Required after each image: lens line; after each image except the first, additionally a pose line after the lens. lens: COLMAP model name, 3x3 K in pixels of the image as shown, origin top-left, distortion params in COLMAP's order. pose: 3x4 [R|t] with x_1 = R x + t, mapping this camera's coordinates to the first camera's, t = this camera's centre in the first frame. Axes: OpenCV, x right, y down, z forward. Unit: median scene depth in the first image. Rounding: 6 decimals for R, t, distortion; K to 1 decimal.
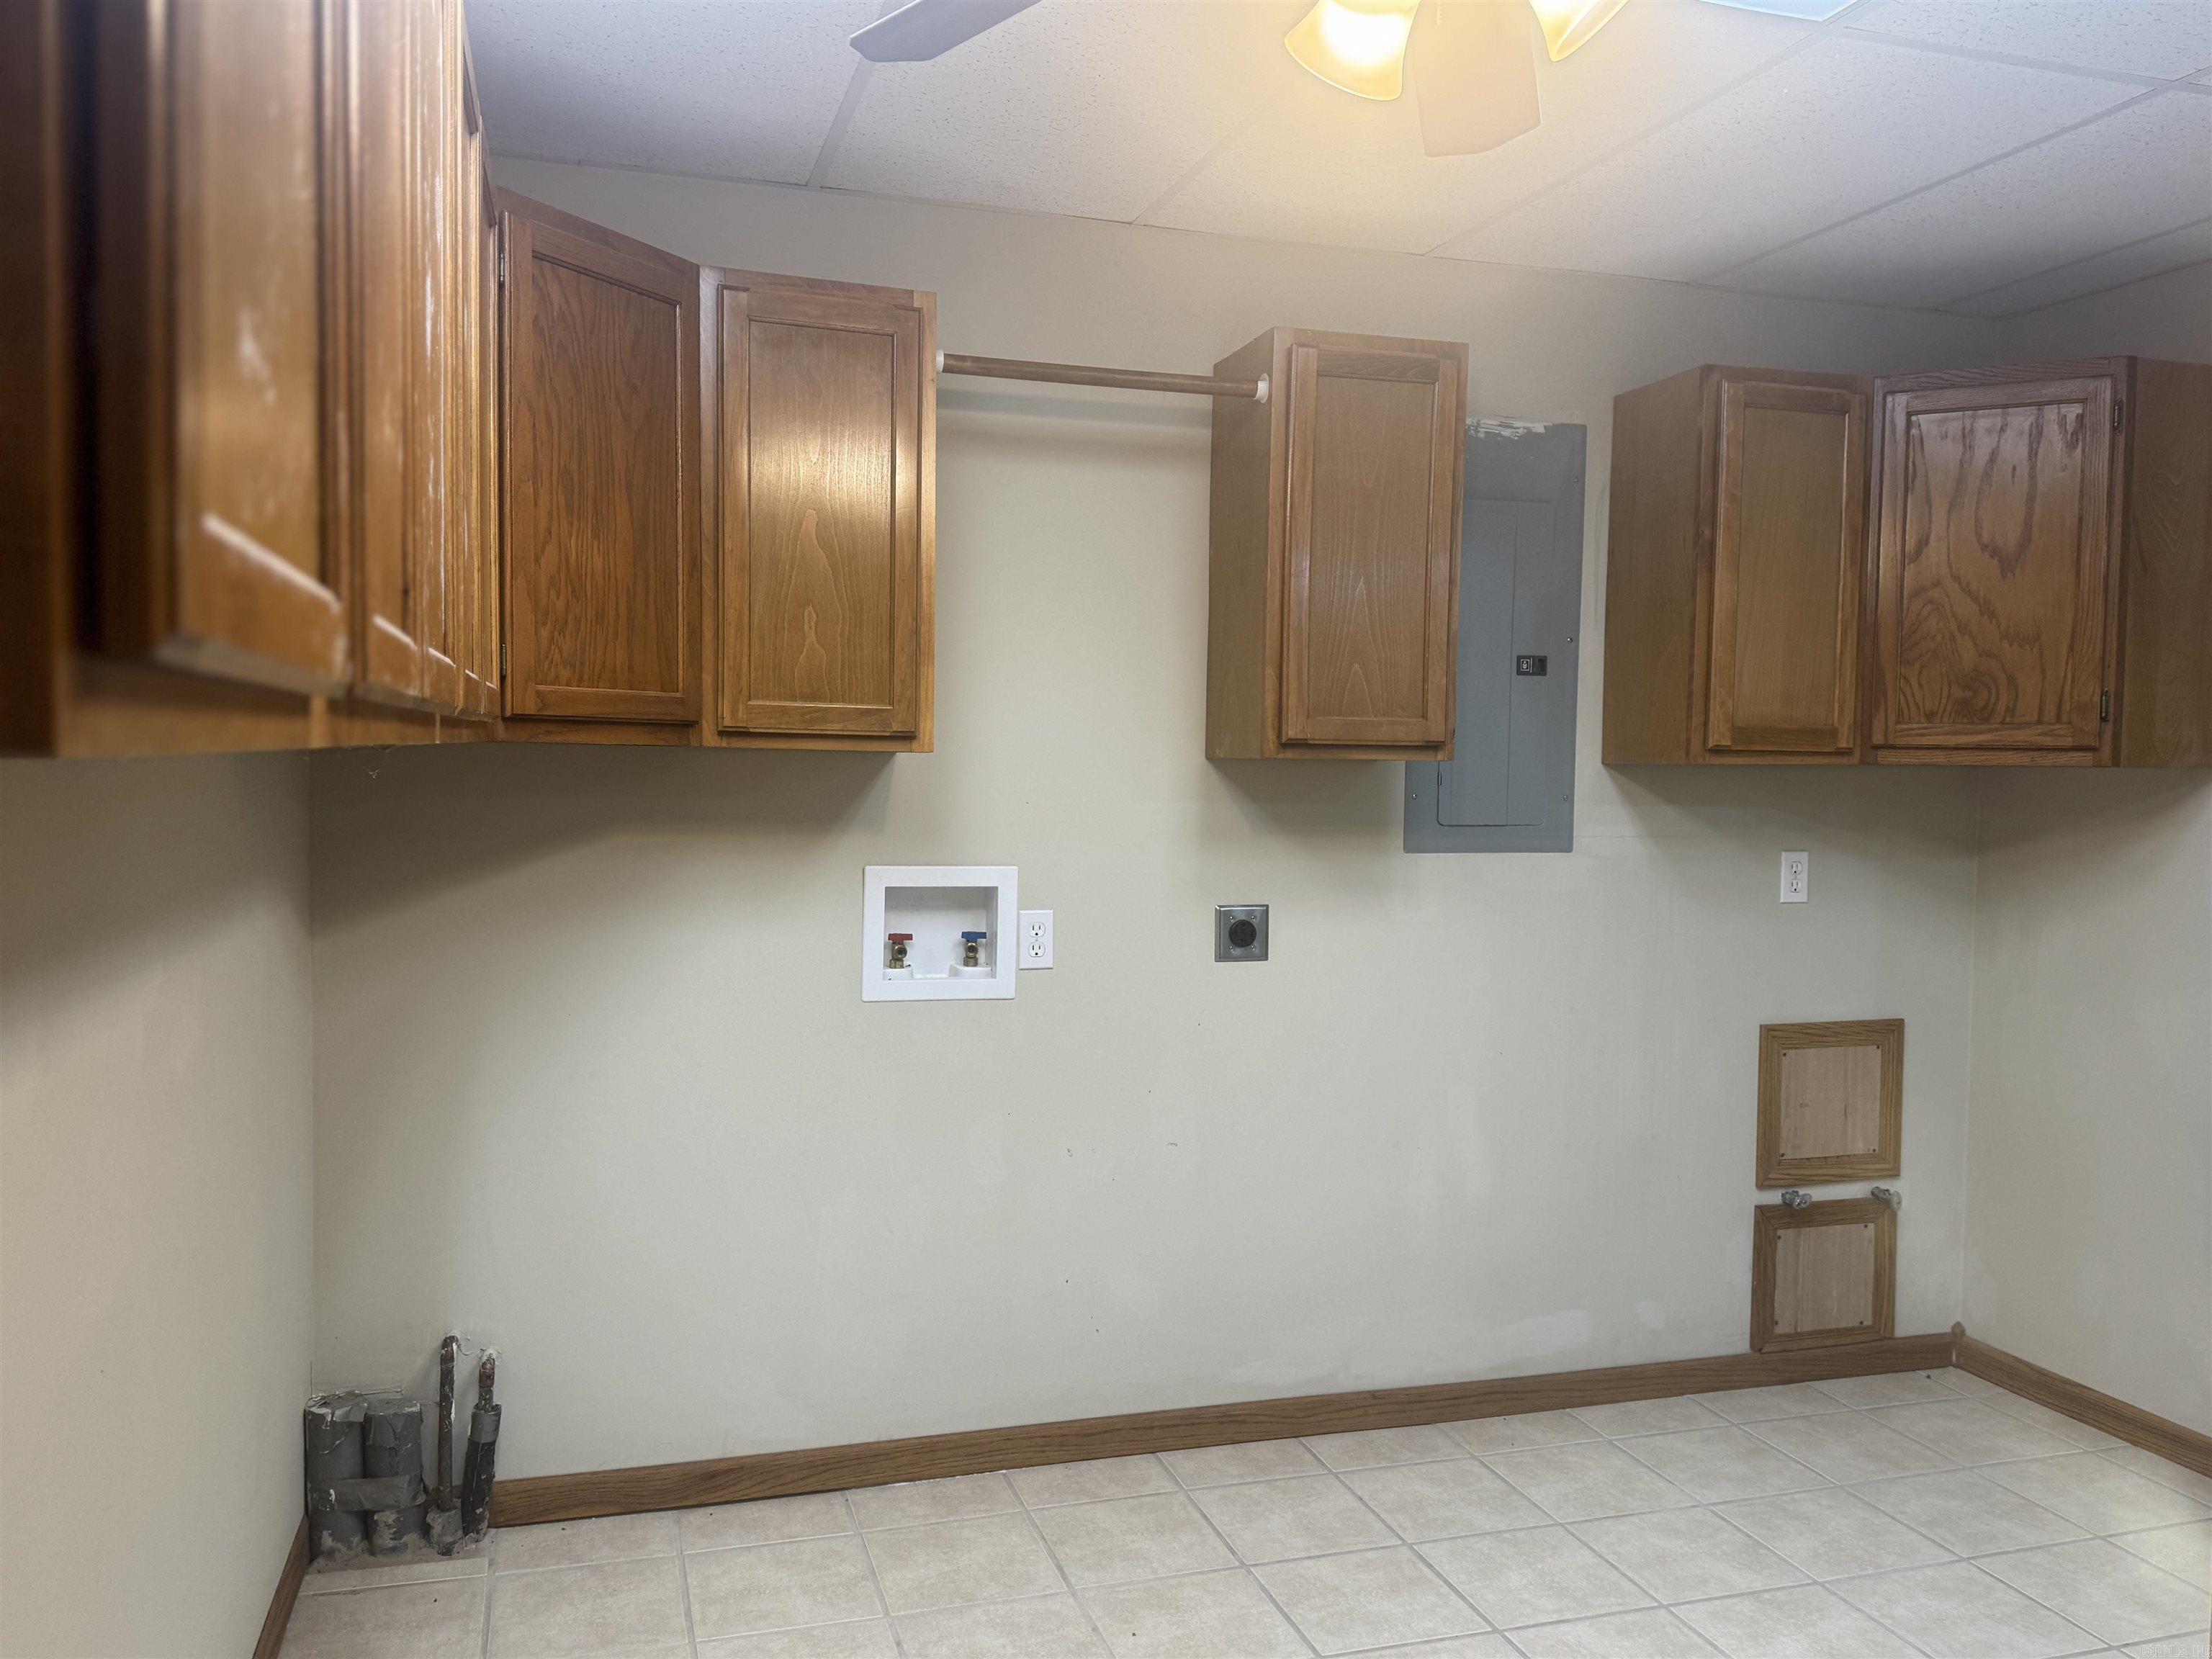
lens RADIAL K [[1693.8, 0, 1120.9], [0, 1693.8, 831.9], [0, 0, 1]] dist [0.111898, -0.163244]
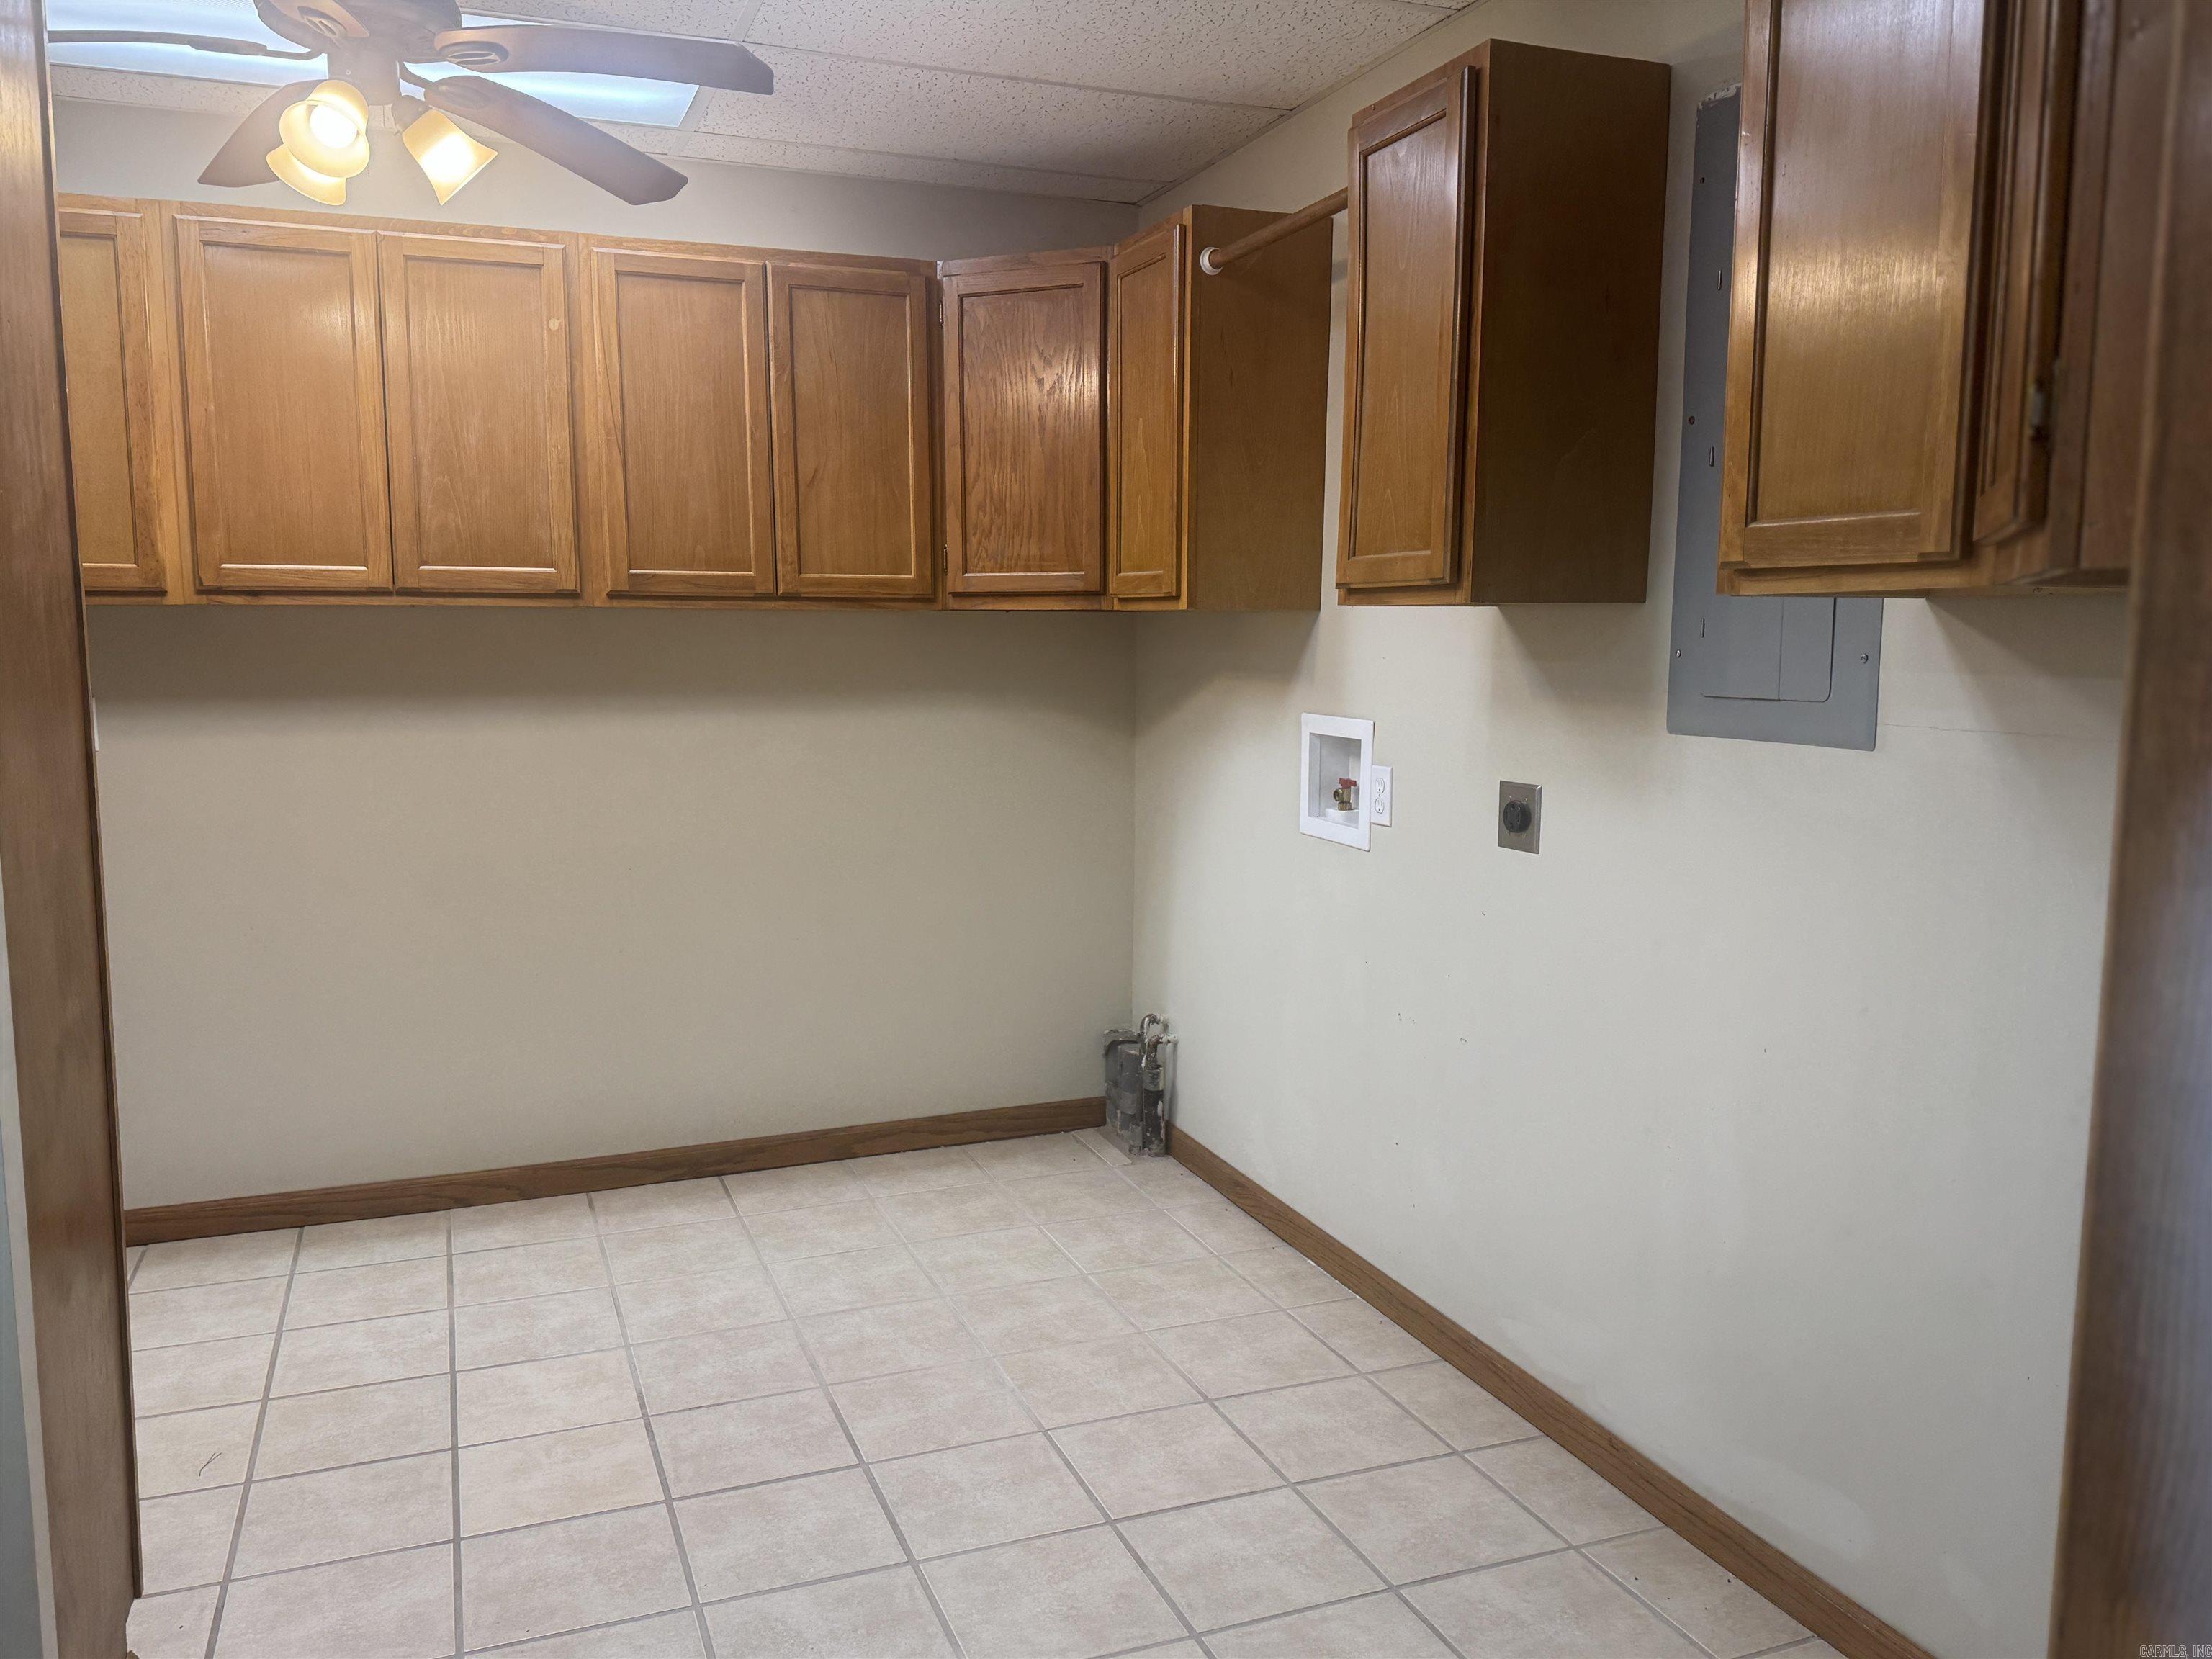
lens RADIAL K [[1688.2, 0, 1081.1], [0, 1688.2, 834.7], [0, 0, 1]] dist [0.124202, -0.178602]
pose [[0.051526, 0.105735, -0.993059, 0.968613], [-0.046978, 0.993535, 0.103348, -0.008977], [0.997566, 0.041327, 0.056160, 0.791031]]
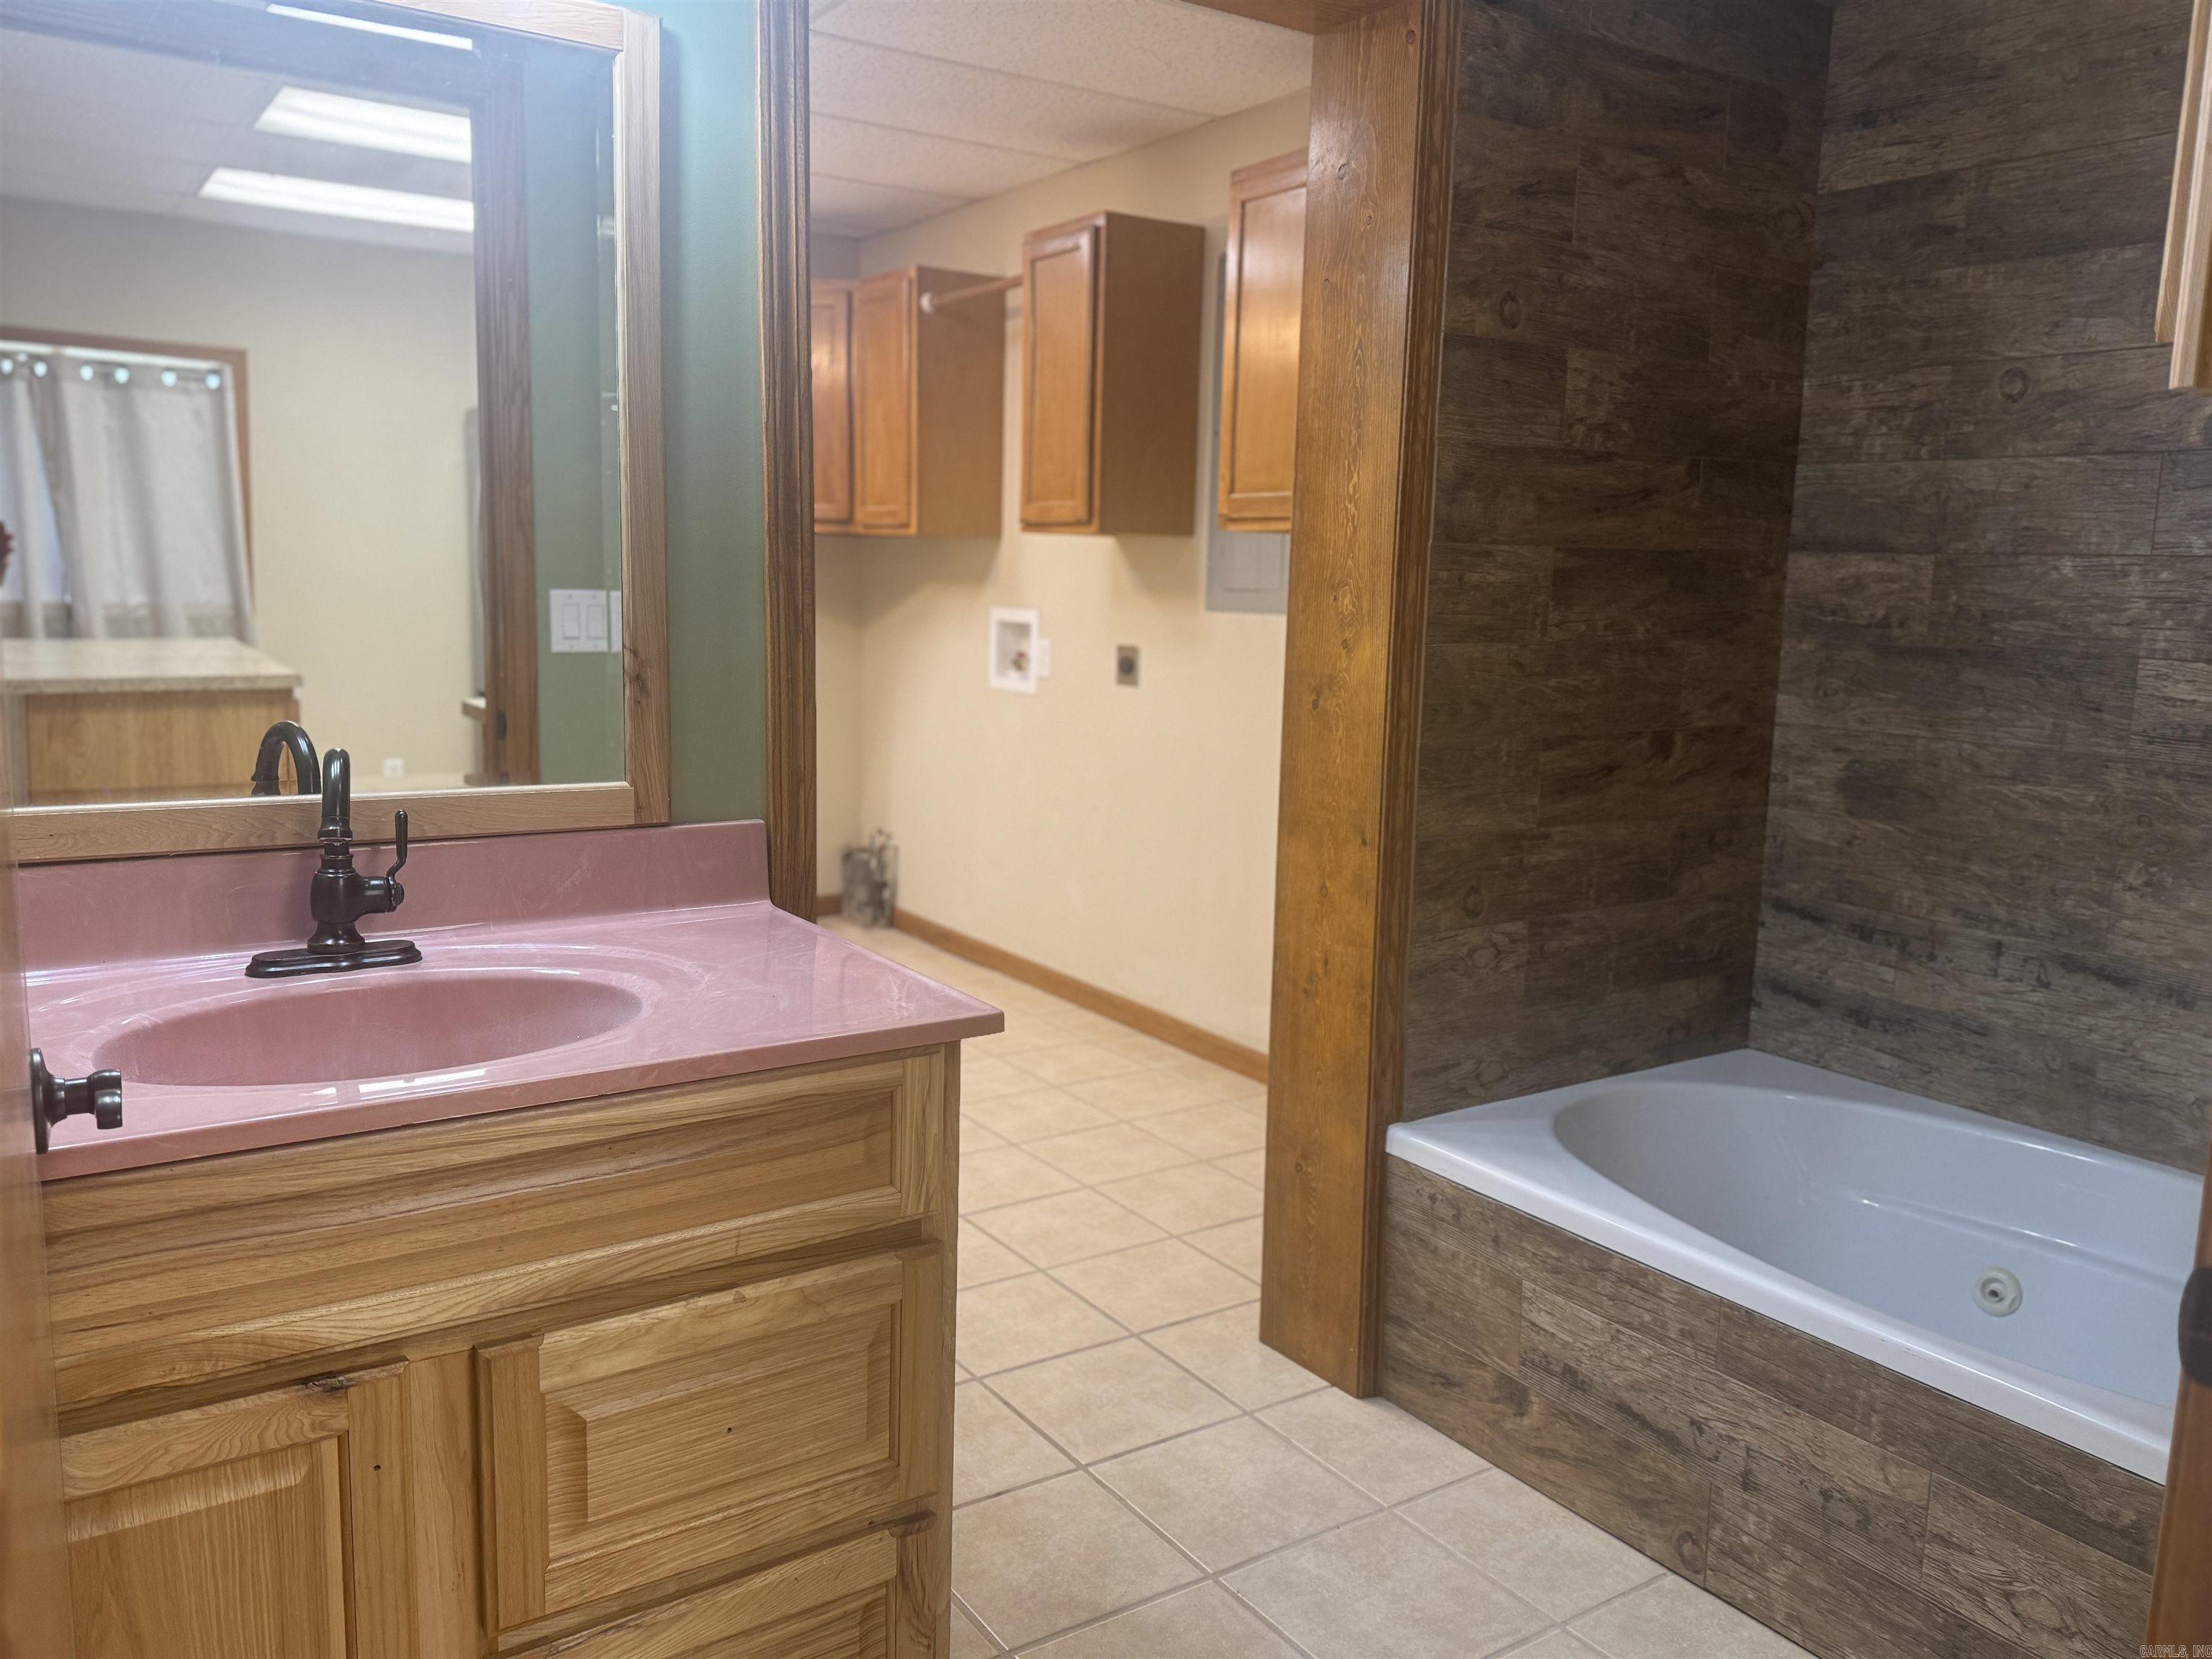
lens RADIAL K [[1693.8, 0, 1120.9], [0, 1693.8, 831.9], [0, 0, 1]] dist [0.111898, -0.163244]
pose [[0.283301, 0.135344, -0.949433, 1.516896], [-0.064024, 0.990452, 0.122087, 0.027394], [0.956891, 0.026199, 0.289262, 0.639582]]
